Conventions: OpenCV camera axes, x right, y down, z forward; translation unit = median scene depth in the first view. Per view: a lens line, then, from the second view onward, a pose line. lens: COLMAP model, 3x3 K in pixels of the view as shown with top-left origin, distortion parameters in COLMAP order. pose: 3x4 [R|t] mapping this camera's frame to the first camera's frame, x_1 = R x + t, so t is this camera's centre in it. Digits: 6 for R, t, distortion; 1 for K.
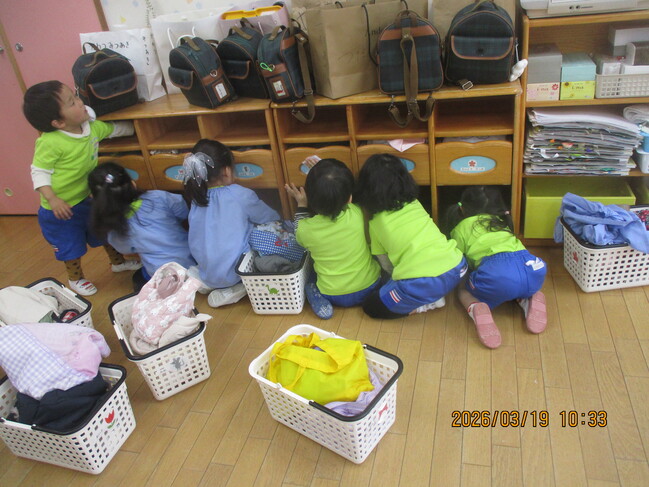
lens RADIAL K [[535.9, 0, 324.5], [0, 535.9, 243.5], [0, 0, 1]] dist [0.000965, 0.000256]
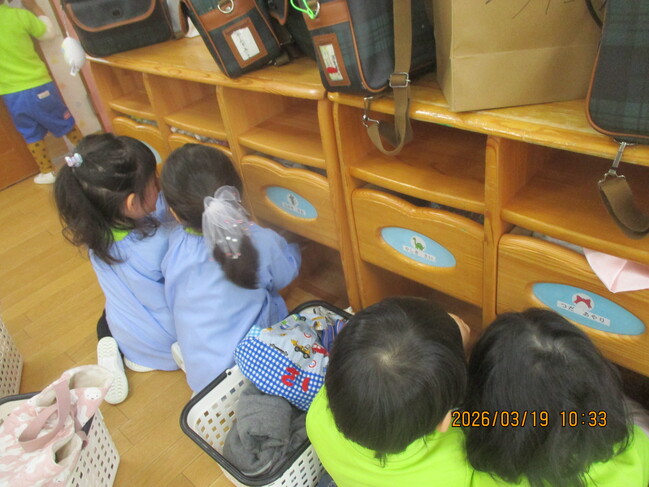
lens RADIAL K [[535.9, 0, 324.5], [0, 535.9, 243.5], [0, 0, 1]] dist [0.000965, 0.000256]
pose [[0.876442, 0.273314, -0.396421, 0.107021], [-0.204239, 0.956576, 0.207964, -0.233937], [0.436046, -0.101304, 0.894204, 0.600103]]
